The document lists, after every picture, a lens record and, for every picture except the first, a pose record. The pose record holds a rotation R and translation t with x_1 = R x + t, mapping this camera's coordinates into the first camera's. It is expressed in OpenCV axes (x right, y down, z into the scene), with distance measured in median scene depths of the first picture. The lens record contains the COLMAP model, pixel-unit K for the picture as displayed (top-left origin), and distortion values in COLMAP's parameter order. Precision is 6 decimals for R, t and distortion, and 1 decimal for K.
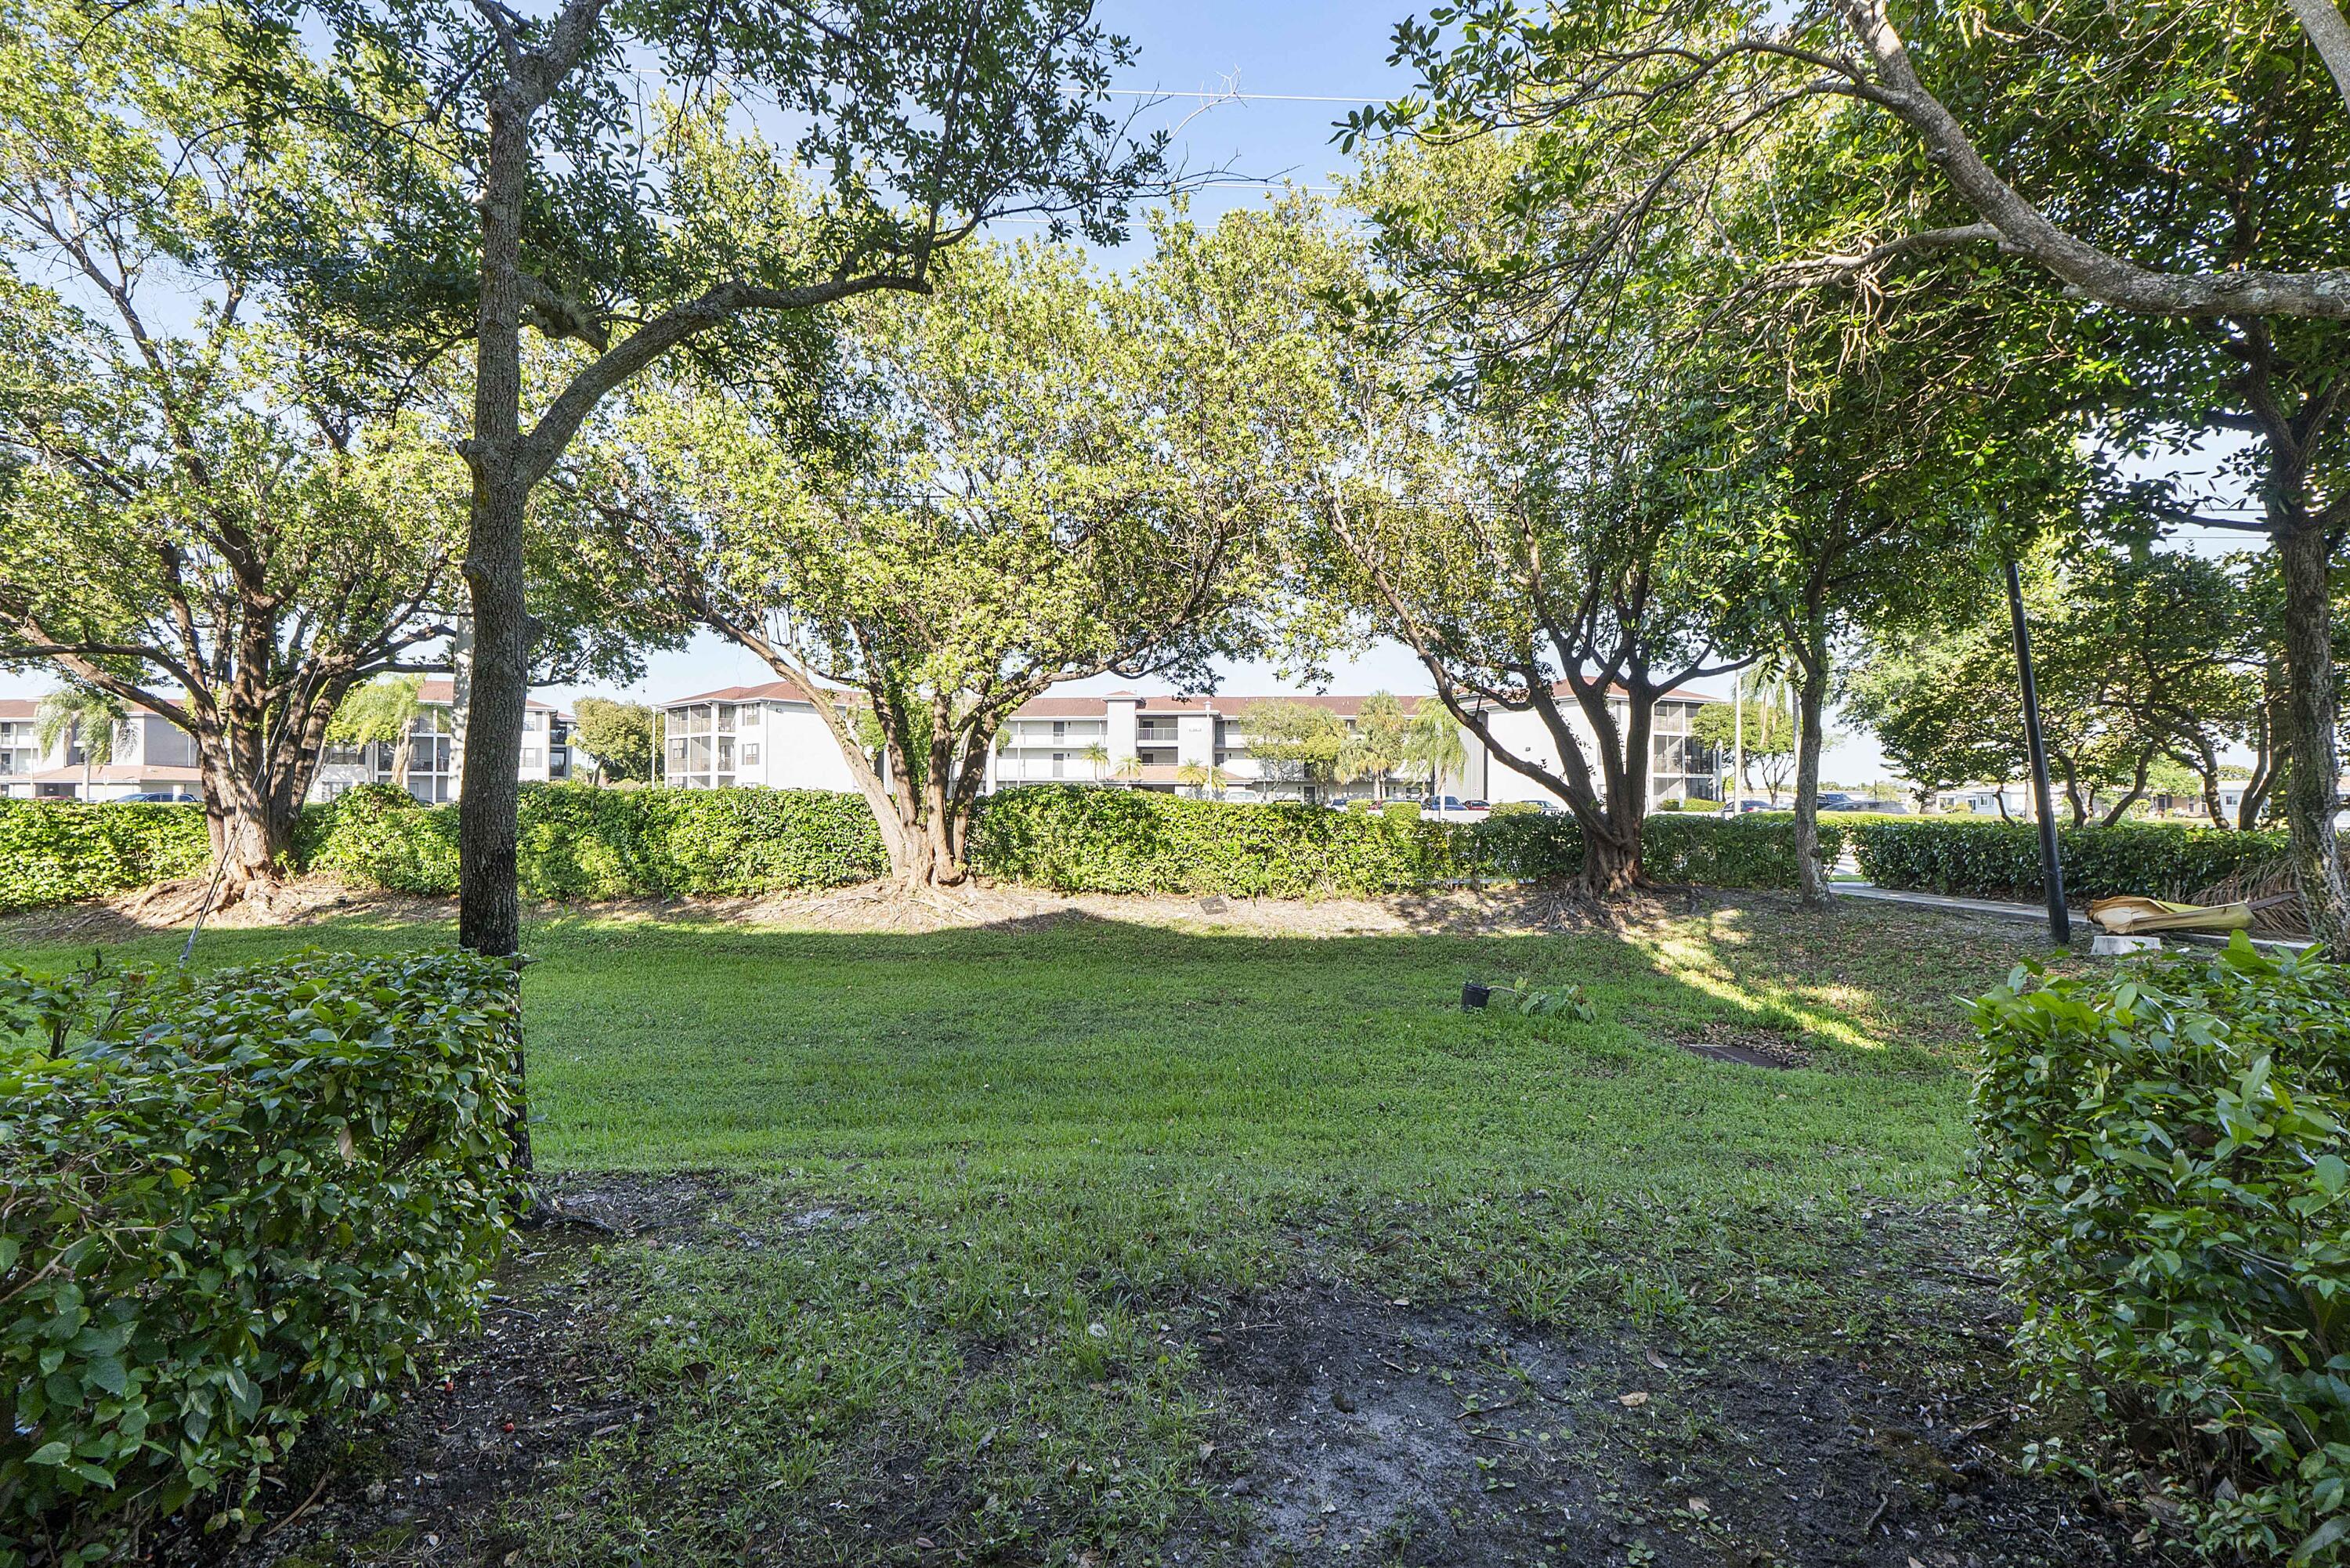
lens RADIAL K [[1016.4, 0, 1175.0], [0, 1016.4, 784.0], [0, 0, 1]] dist [-0.002130, -0.000723]
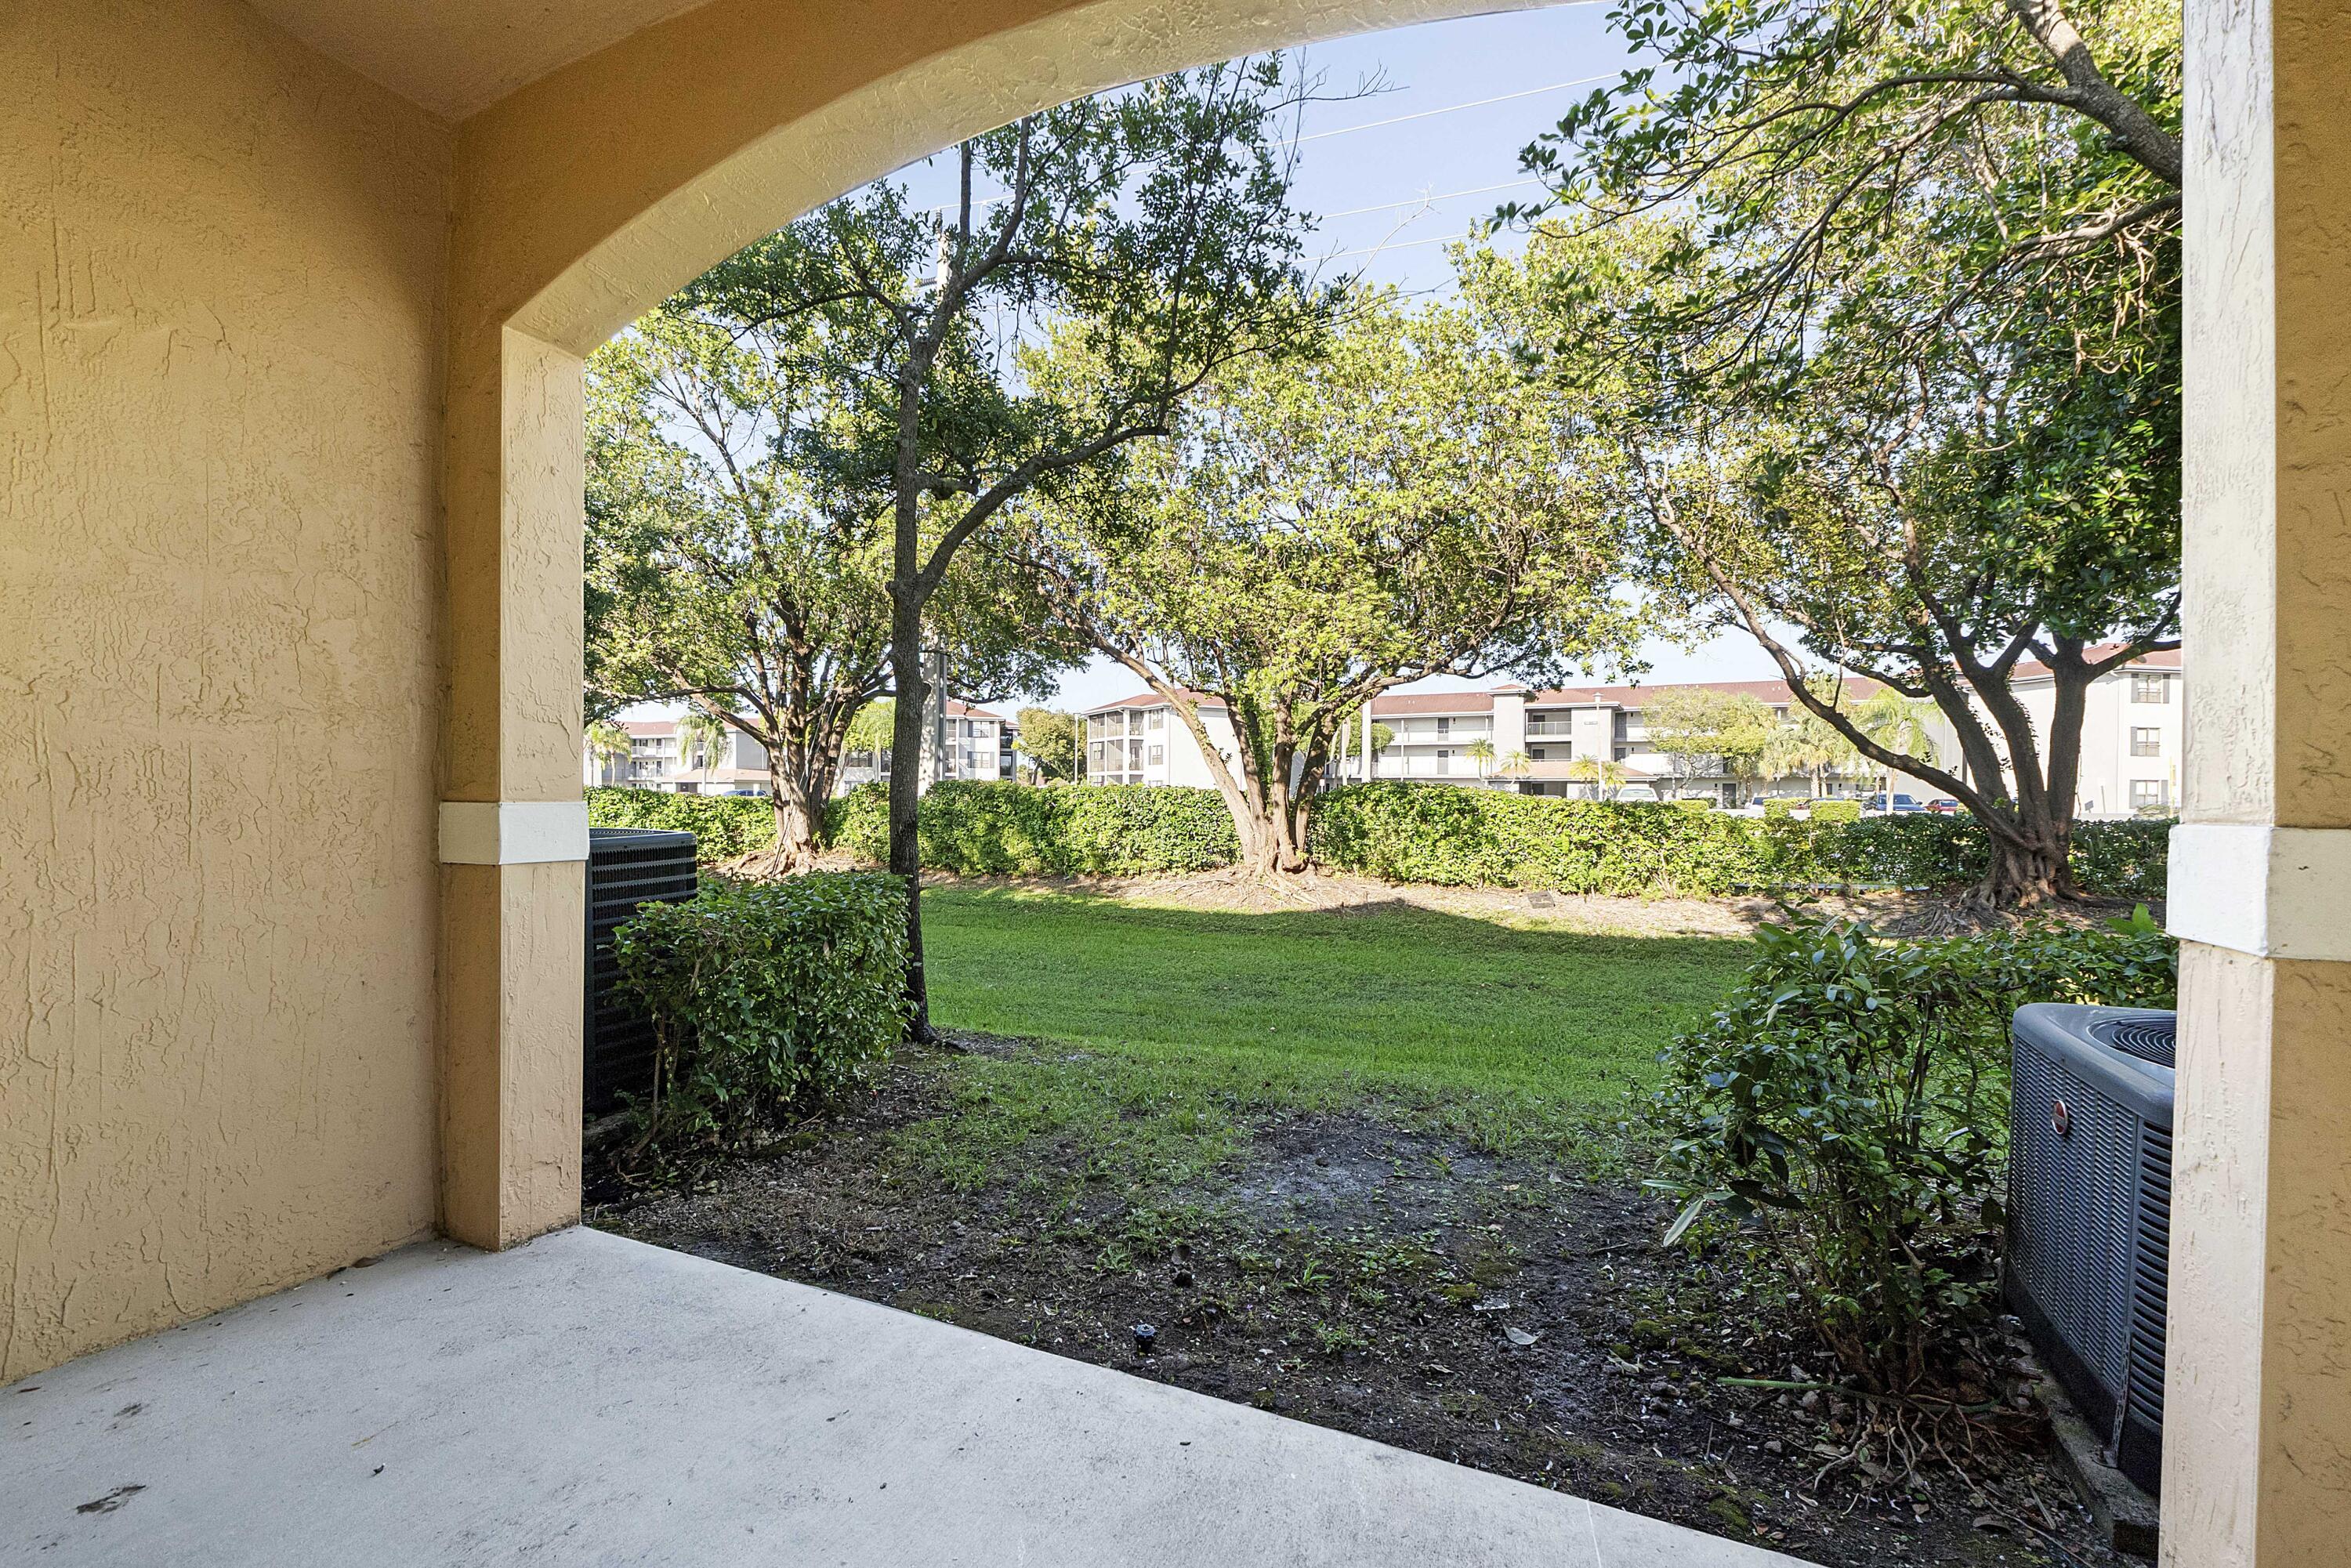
lens RADIAL K [[1043.1, 0, 1172.1], [0, 1043.1, 805.5], [0, 0, 1]] dist [0.013513, -0.000097]
pose [[0.921908, 0.006302, -0.387357, 0.100802], [0.002680, 0.999740, 0.022642, -0.000005], [0.387399, -0.021912, 0.921652, -0.106252]]
